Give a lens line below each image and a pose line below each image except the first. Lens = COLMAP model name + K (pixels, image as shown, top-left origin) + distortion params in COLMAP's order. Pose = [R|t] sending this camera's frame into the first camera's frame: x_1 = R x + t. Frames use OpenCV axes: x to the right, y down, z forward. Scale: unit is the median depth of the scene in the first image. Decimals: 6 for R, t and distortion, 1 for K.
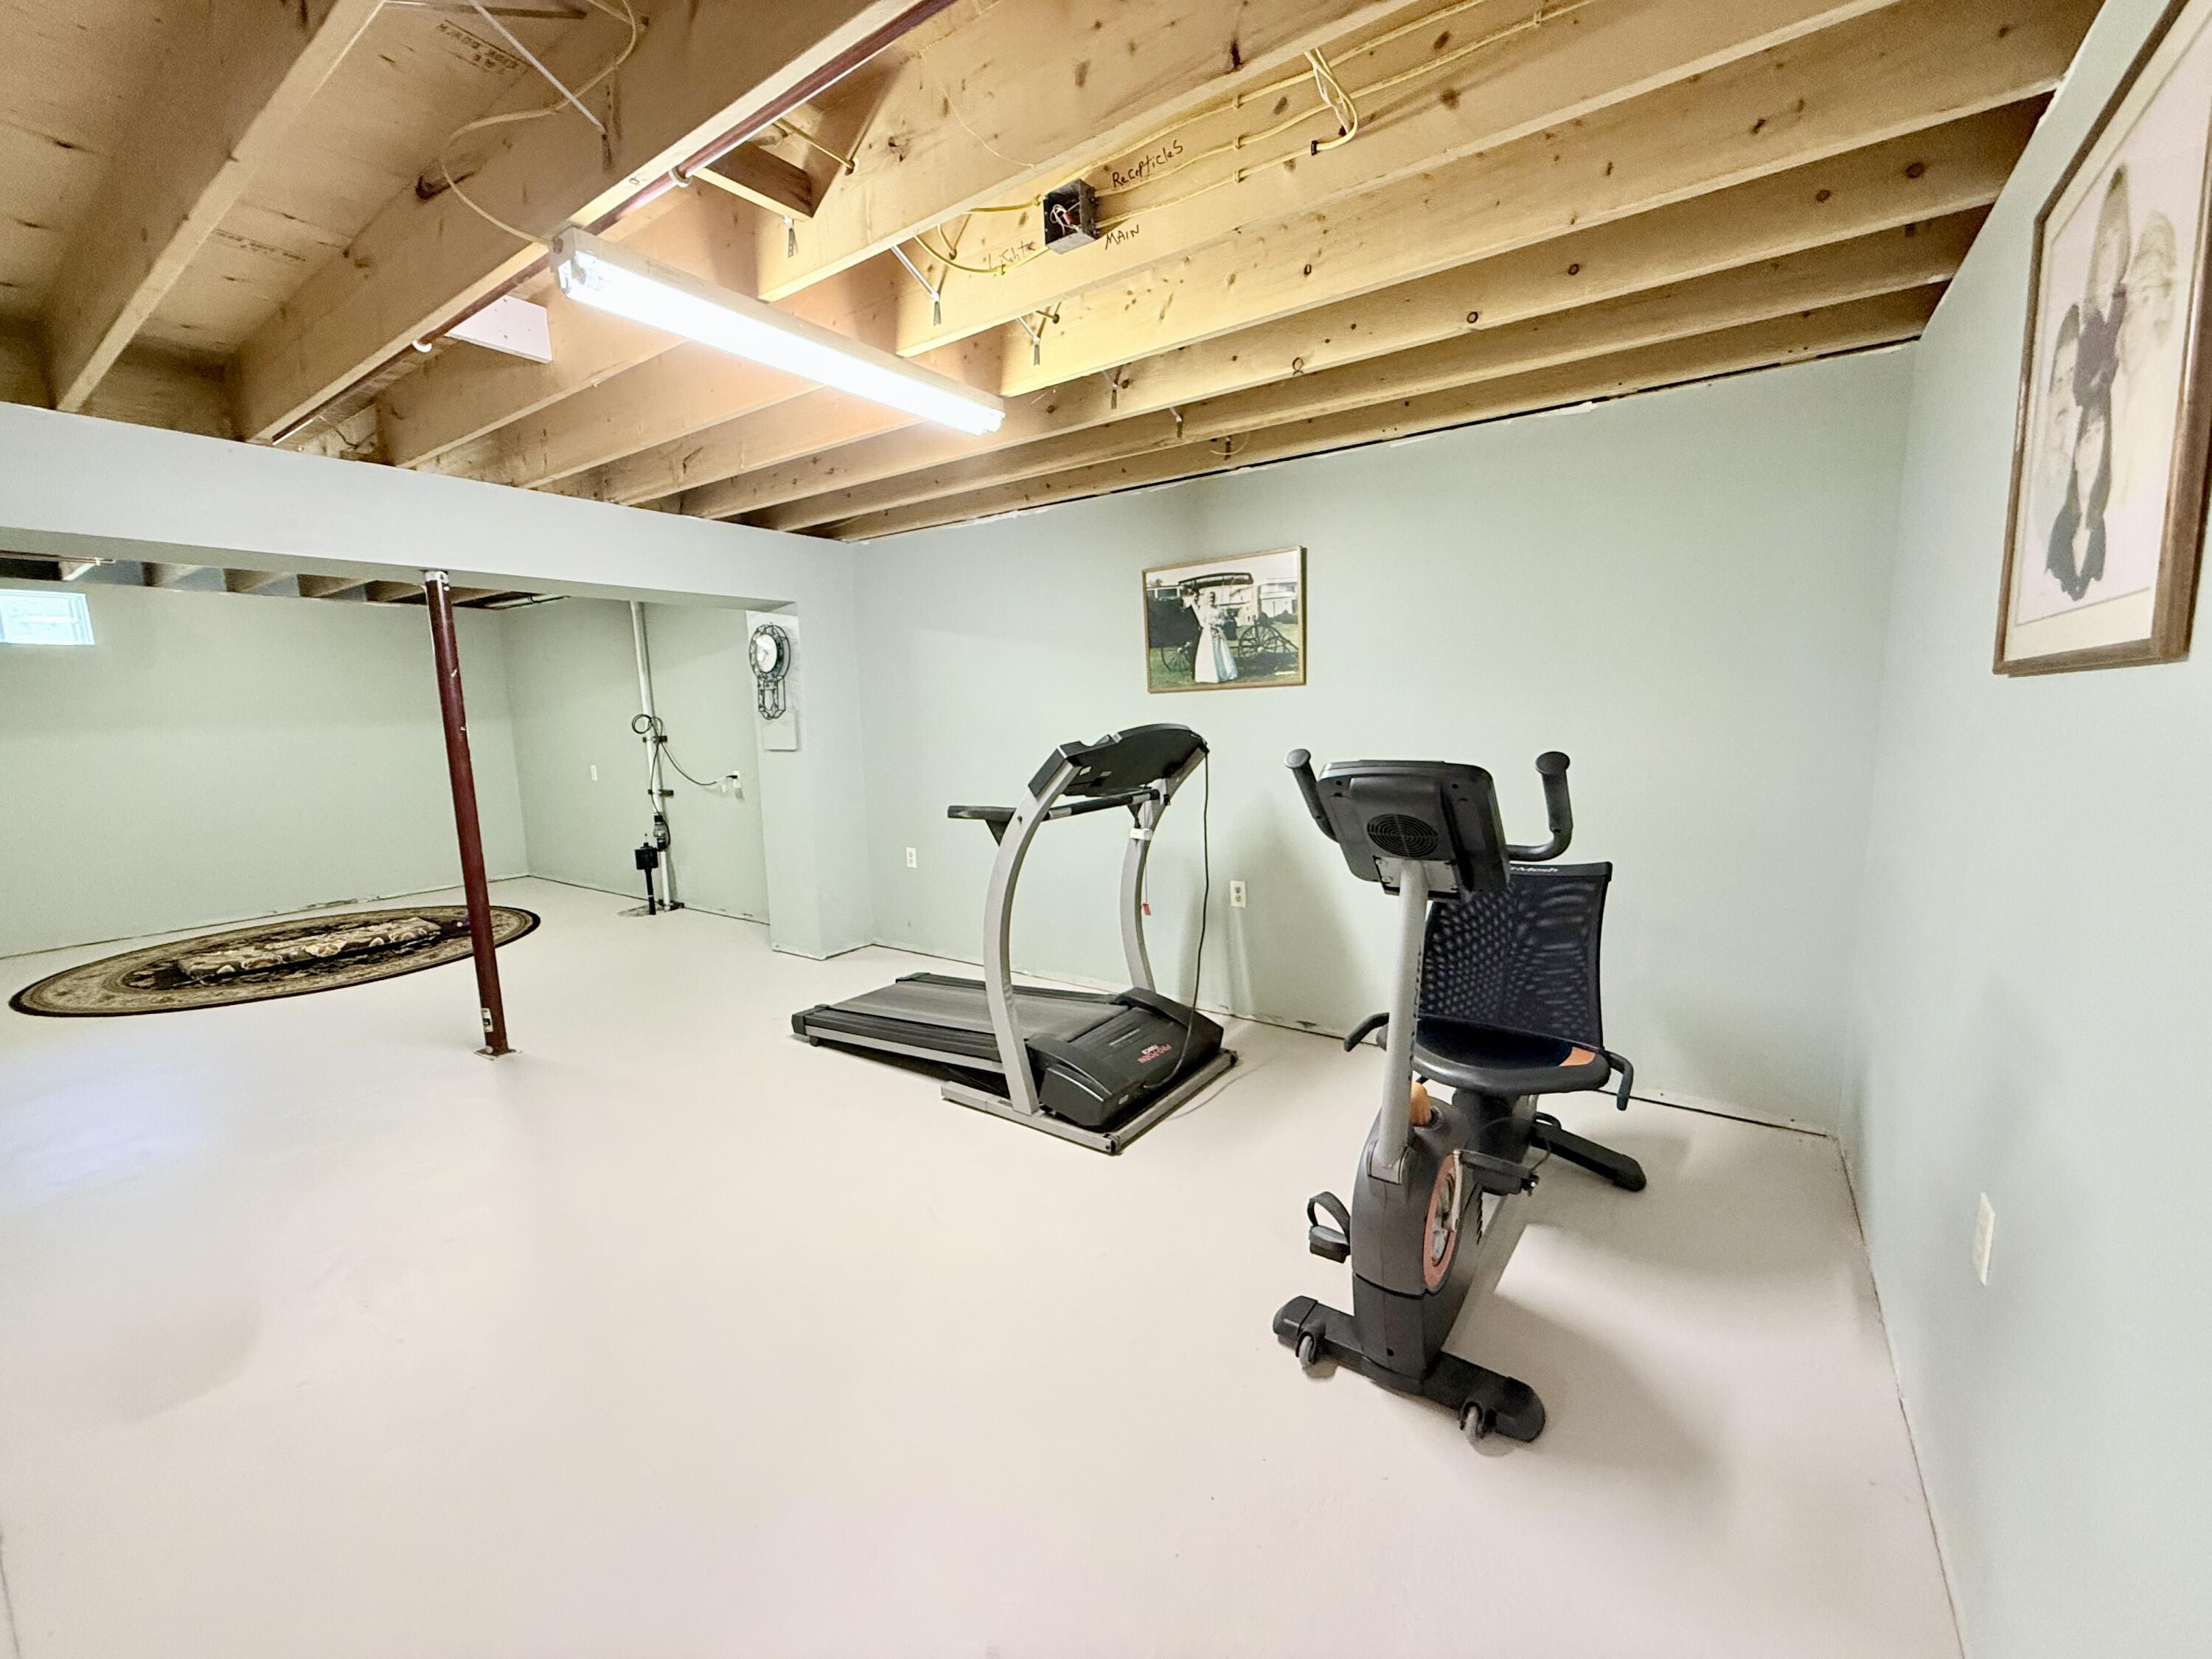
lens RADIAL K [[881.0, 0, 1102.5], [0, 881.0, 831.0], [0, 0, 1]] dist [-0.000722, -0.000284]
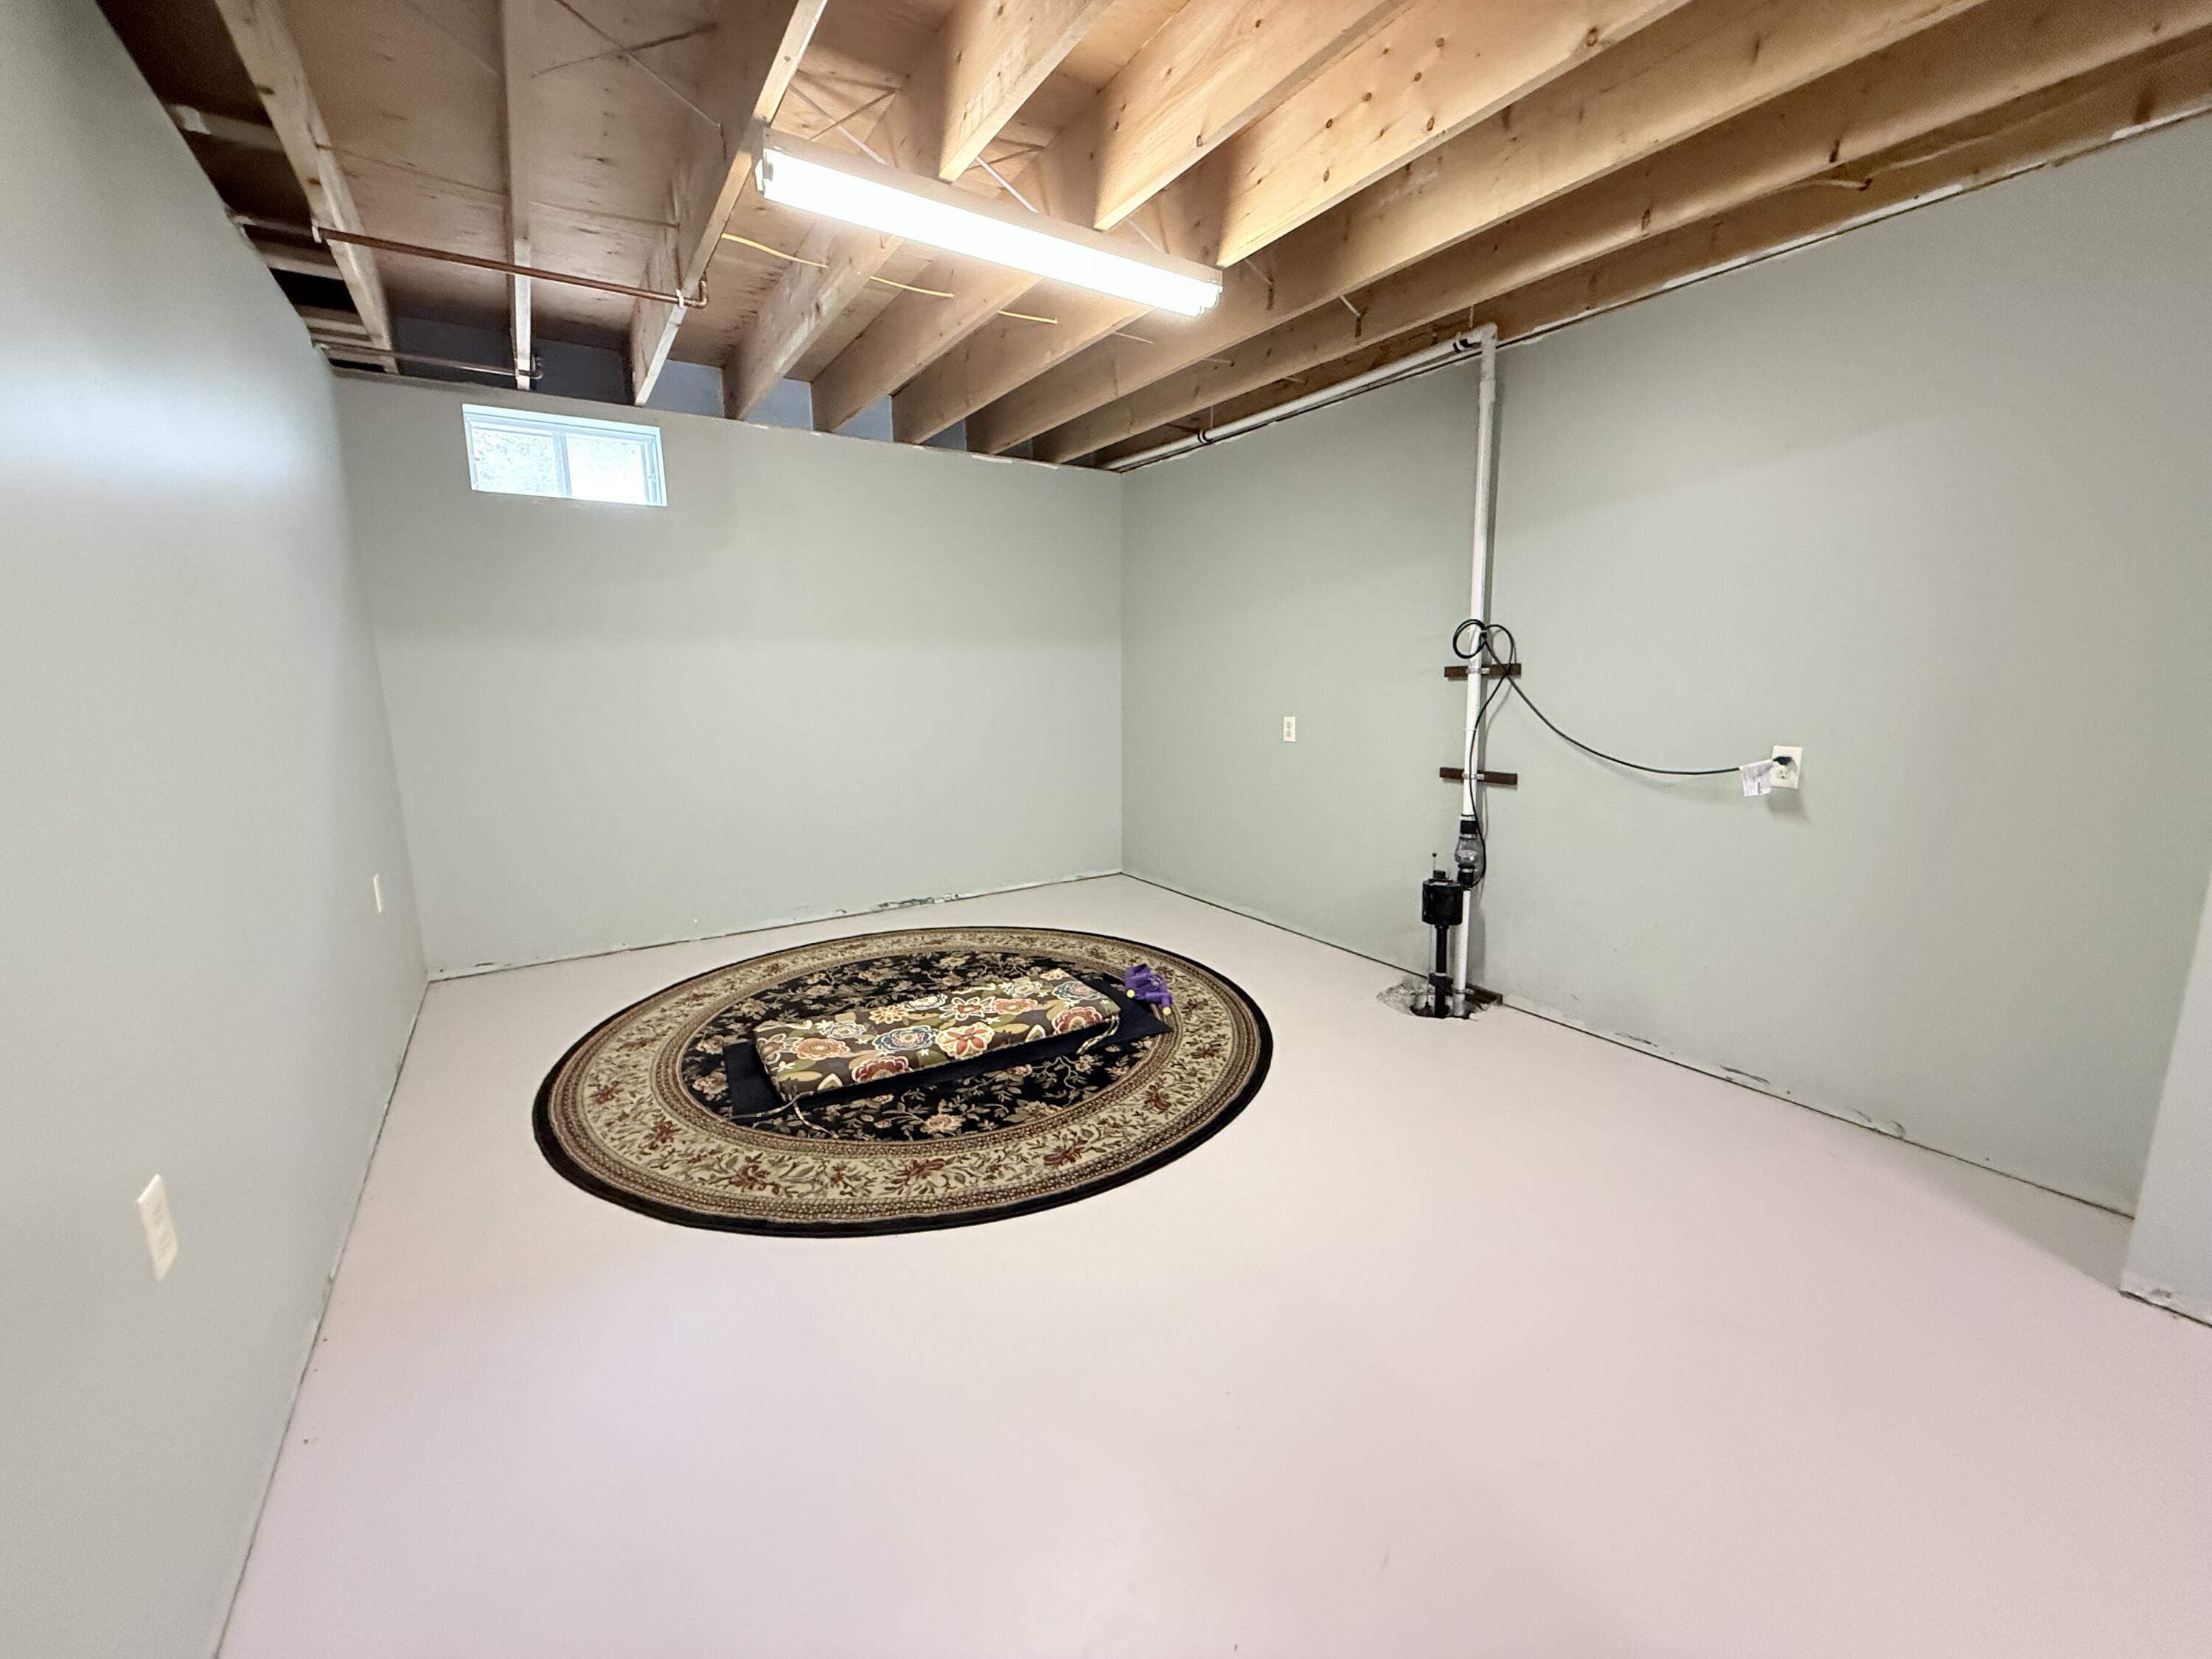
lens RADIAL K [[881.0, 0, 1102.5], [0, 881.0, 831.0], [0, 0, 1]] dist [-0.000722, -0.000284]
pose [[0.925180, 0.088162, -0.369147, -0.517115], [-0.070968, 0.995677, 0.059930, -0.027623], [0.372834, -0.029249, 0.927437, 0.448787]]
